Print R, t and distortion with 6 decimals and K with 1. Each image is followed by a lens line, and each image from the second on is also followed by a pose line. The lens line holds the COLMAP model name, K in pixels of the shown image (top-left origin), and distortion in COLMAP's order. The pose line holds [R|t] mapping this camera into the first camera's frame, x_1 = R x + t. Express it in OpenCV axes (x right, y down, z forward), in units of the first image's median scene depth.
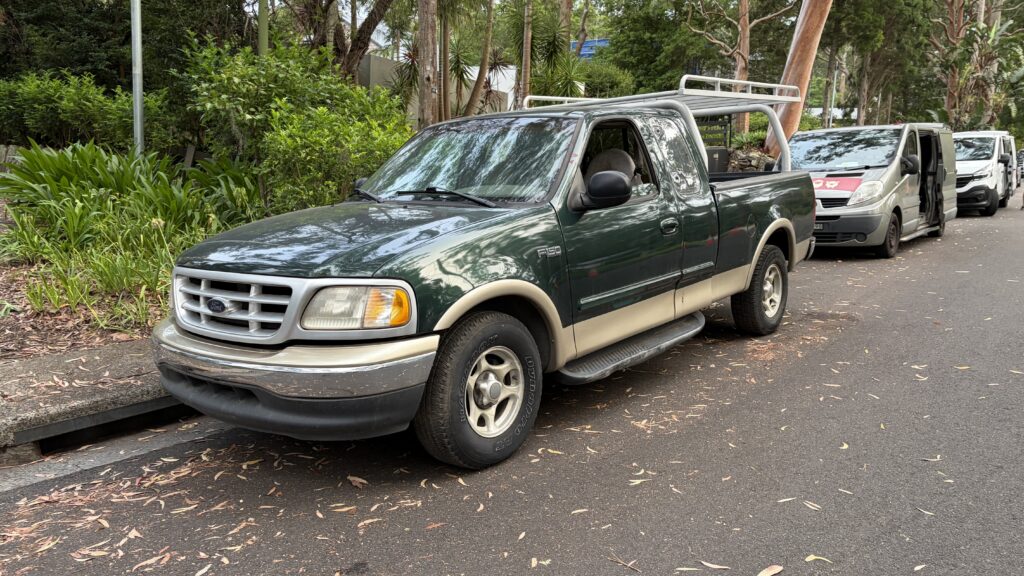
lens RADIAL K [[762.3, 0, 517.0], [0, 762.3, 291.0], [0, 0, 1]] dist [0.018805, 0.004335]
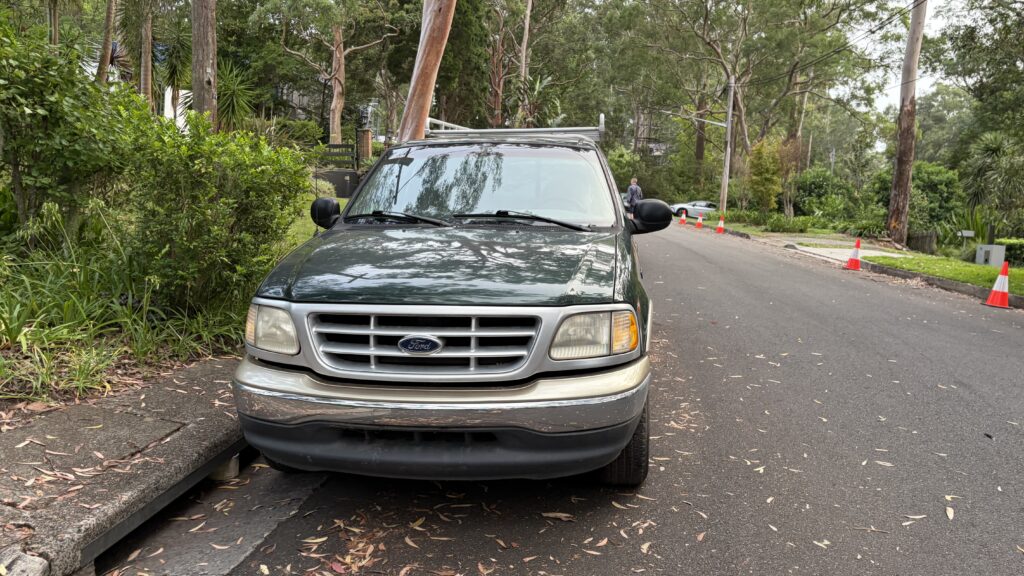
lens RADIAL K [[762.3, 0, 519.2], [0, 762.3, 284.3], [0, 0, 1]] dist [0.018805, 0.004335]
pose [[0.847160, -0.033958, 0.530251, -0.718947], [0.052734, 0.998402, -0.020311, -0.024234], [-0.528714, 0.045169, 0.847597, 0.191522]]
